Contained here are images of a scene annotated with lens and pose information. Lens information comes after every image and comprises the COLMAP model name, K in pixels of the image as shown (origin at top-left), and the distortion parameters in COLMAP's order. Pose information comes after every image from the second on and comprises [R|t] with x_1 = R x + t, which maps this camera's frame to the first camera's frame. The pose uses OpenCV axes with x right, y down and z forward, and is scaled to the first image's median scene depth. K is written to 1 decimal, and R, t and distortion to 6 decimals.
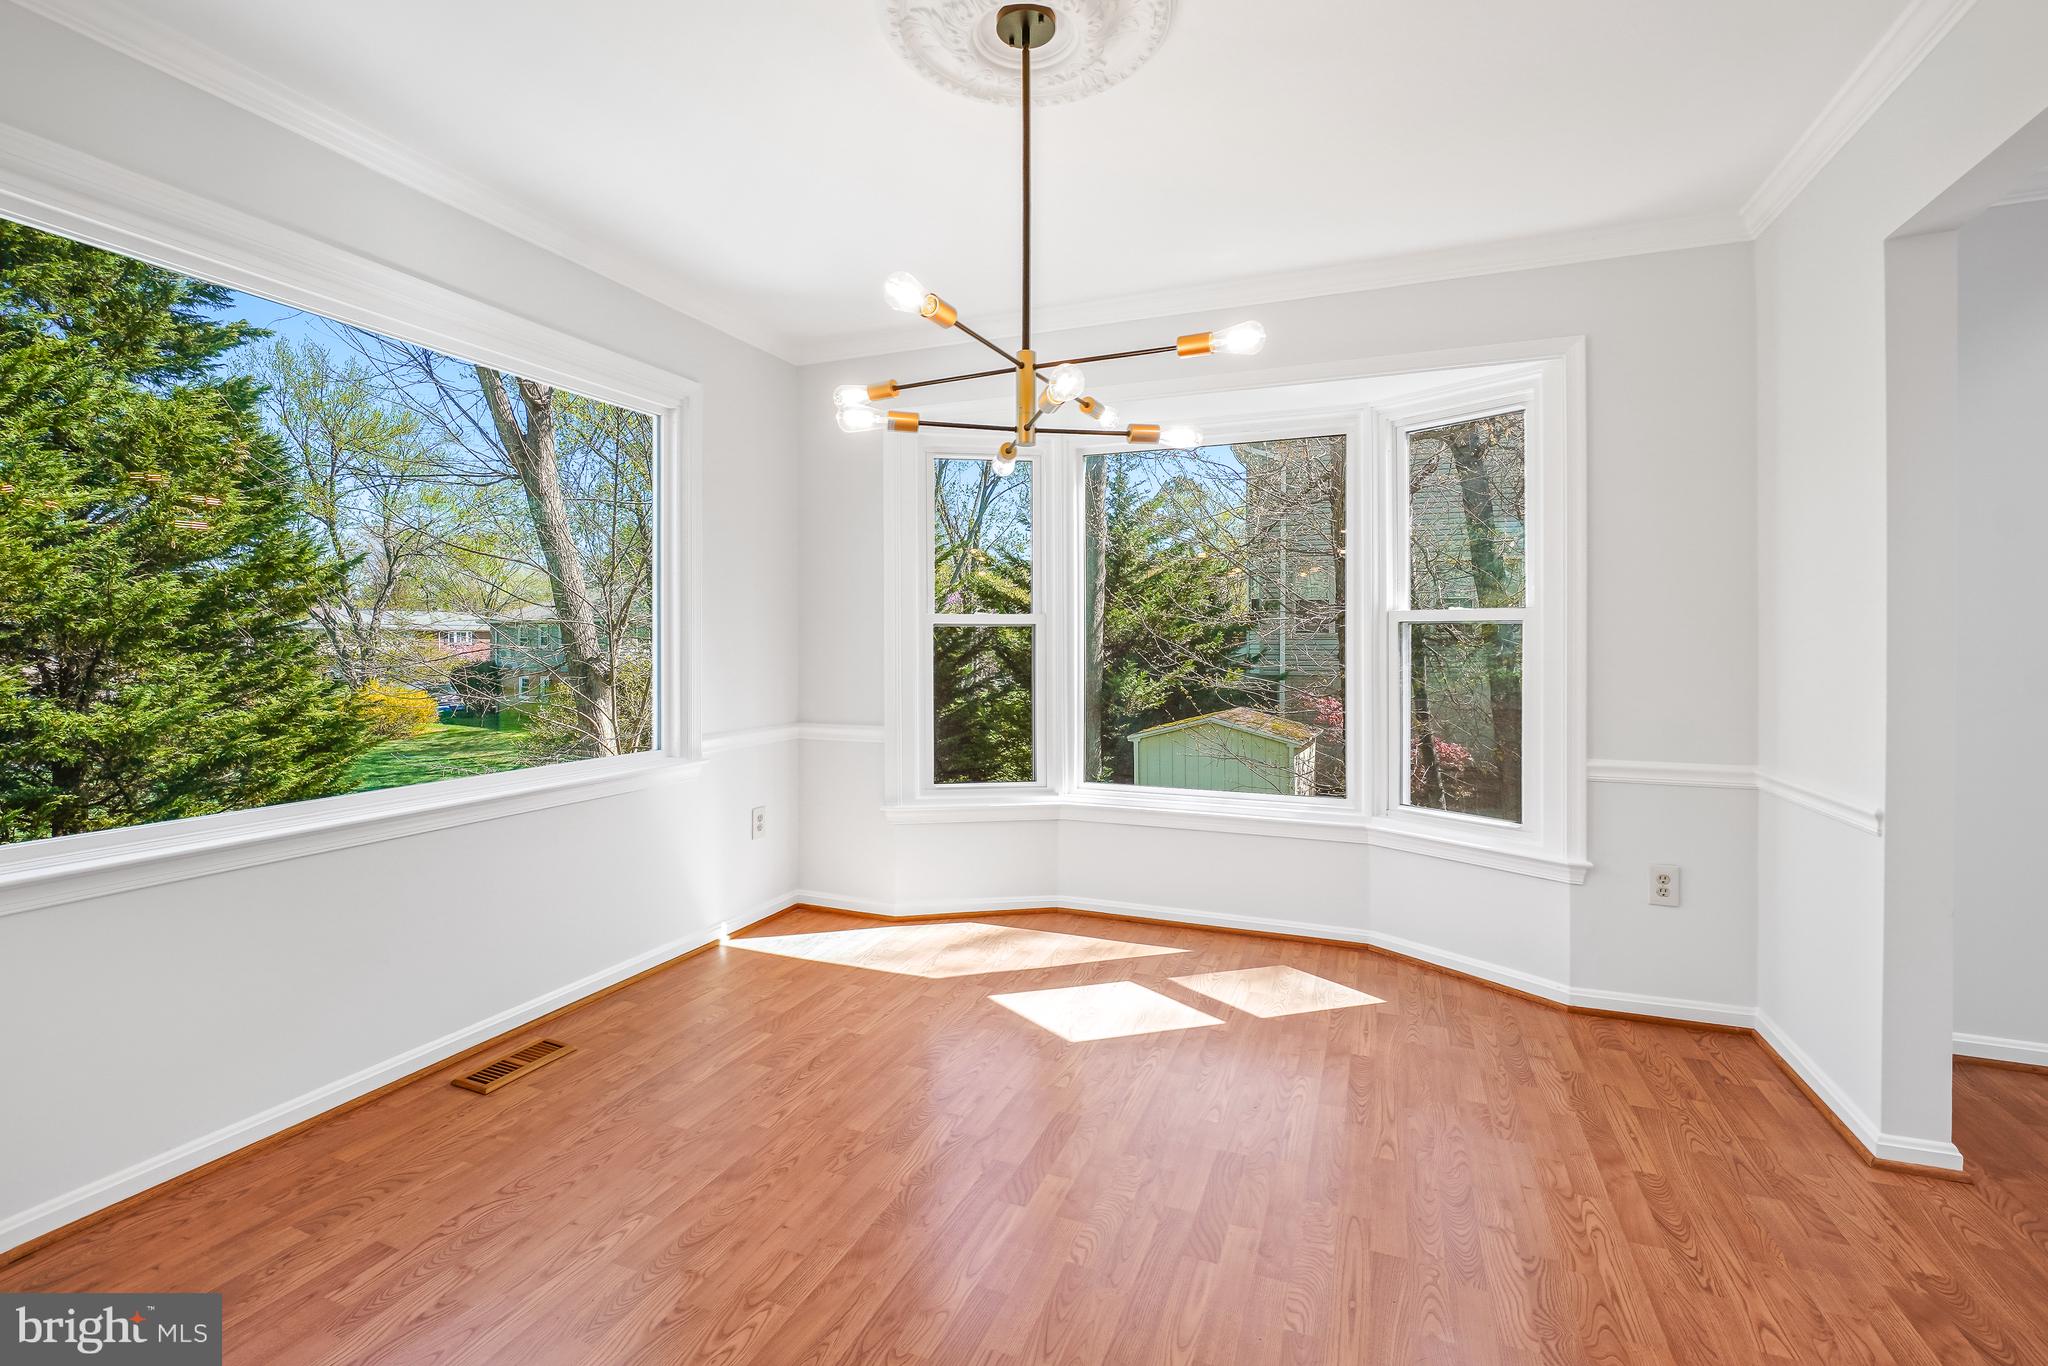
lens RADIAL K [[906.0, 0, 1023.4], [0, 906.0, 635.4], [0, 0, 1]] dist [-0.003850, -0.000630]
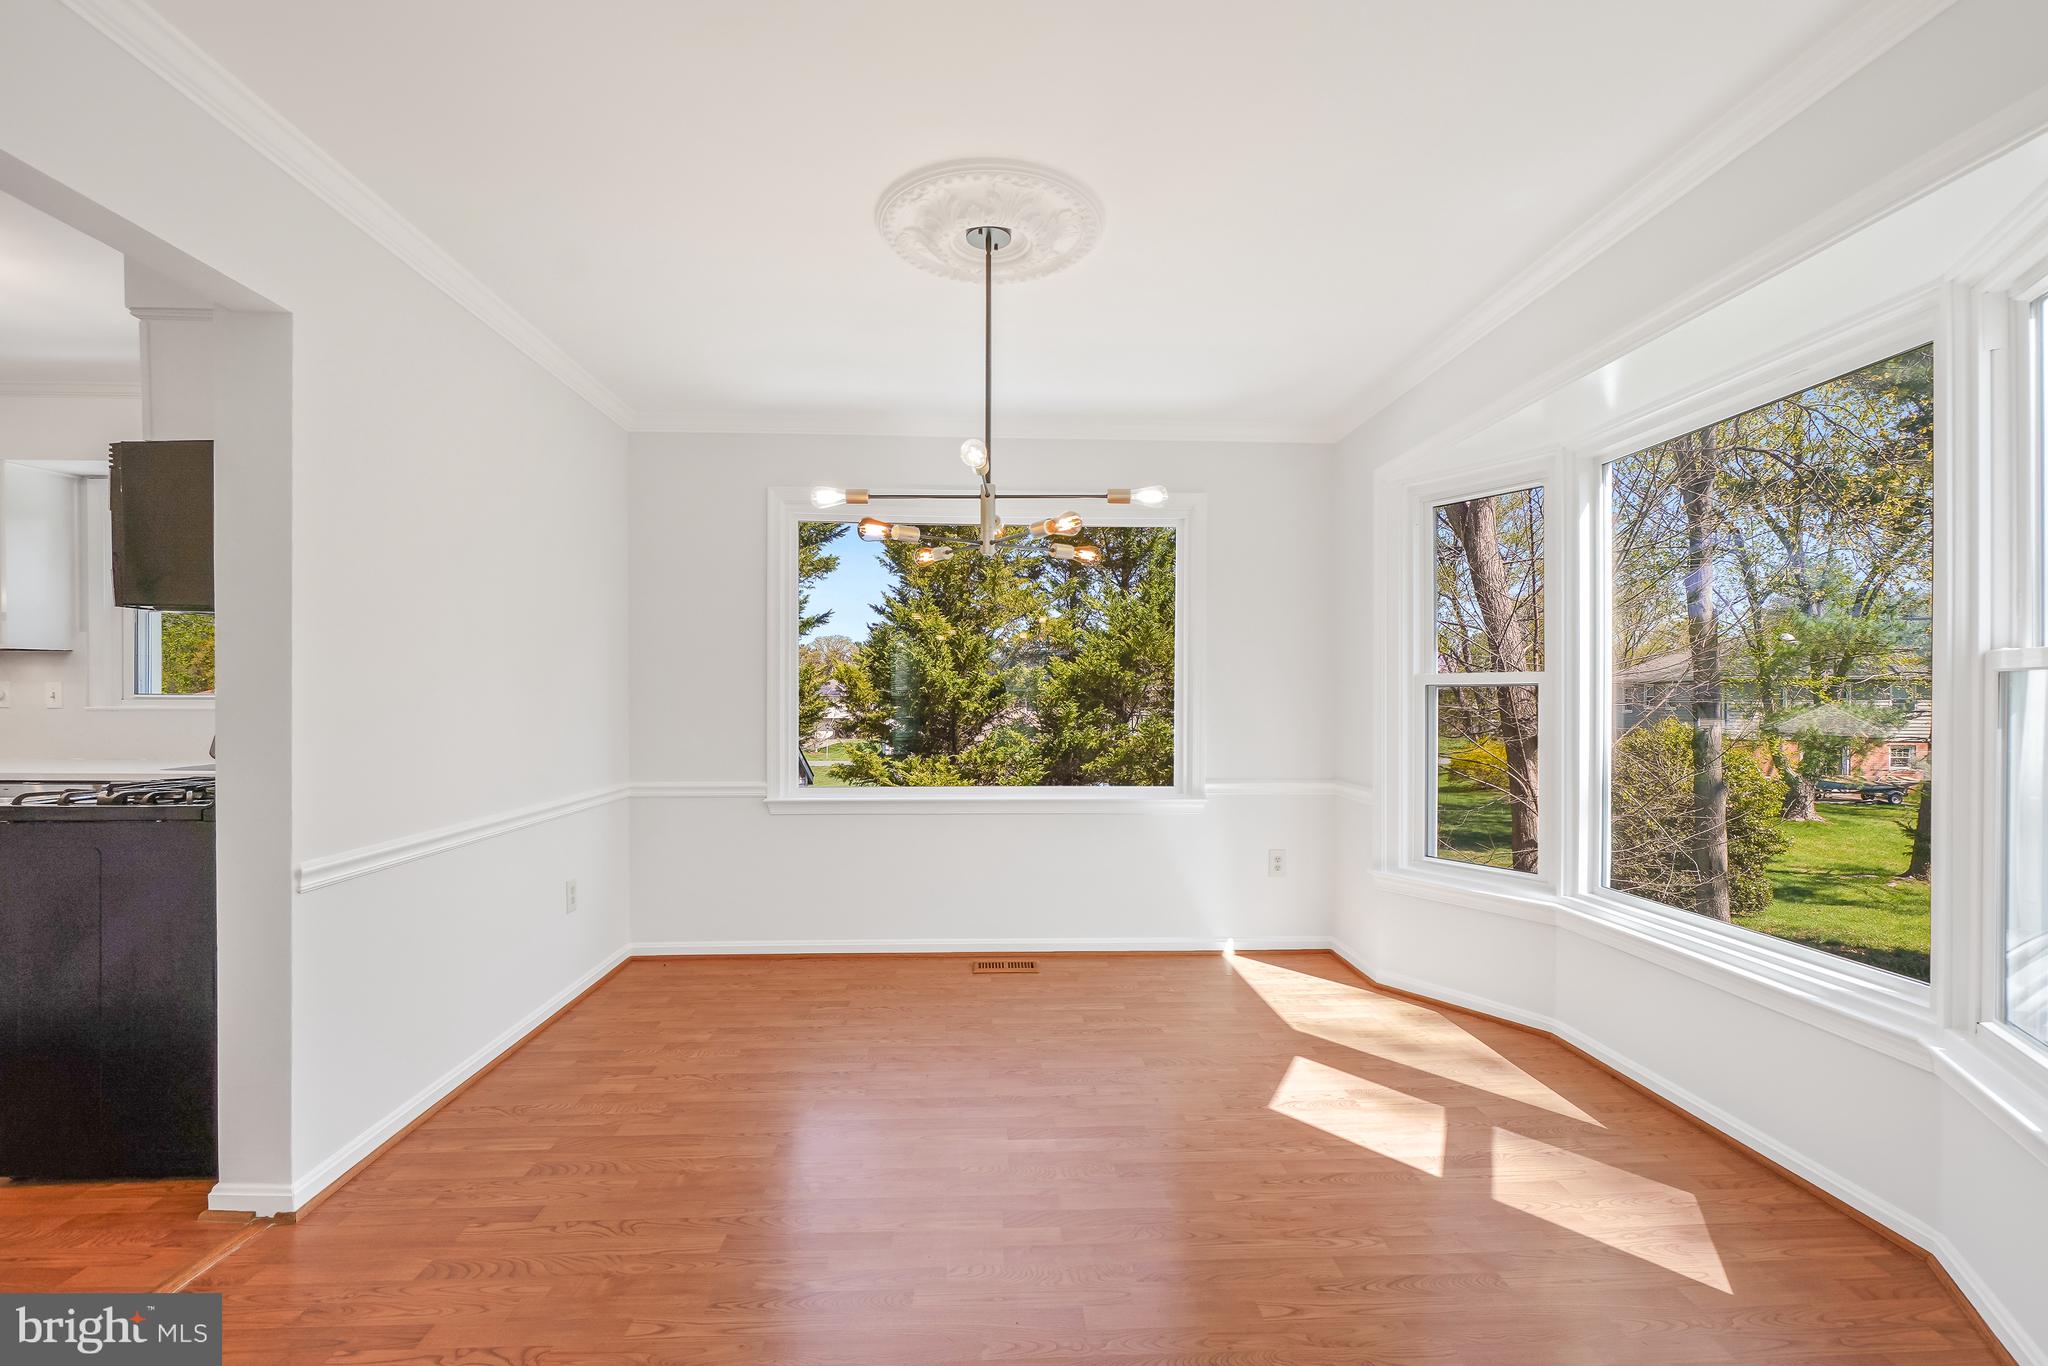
lens RADIAL K [[903.6, 0, 1020.3], [0, 903.6, 689.0], [0, 0, 1]] dist [-0.001140, -0.000723]
pose [[0.418702, -0.005356, -0.908108, 0.712552], [0.001033, 0.999985, -0.005422, -0.006032], [0.908123, 0.001332, 0.418701, 0.280855]]
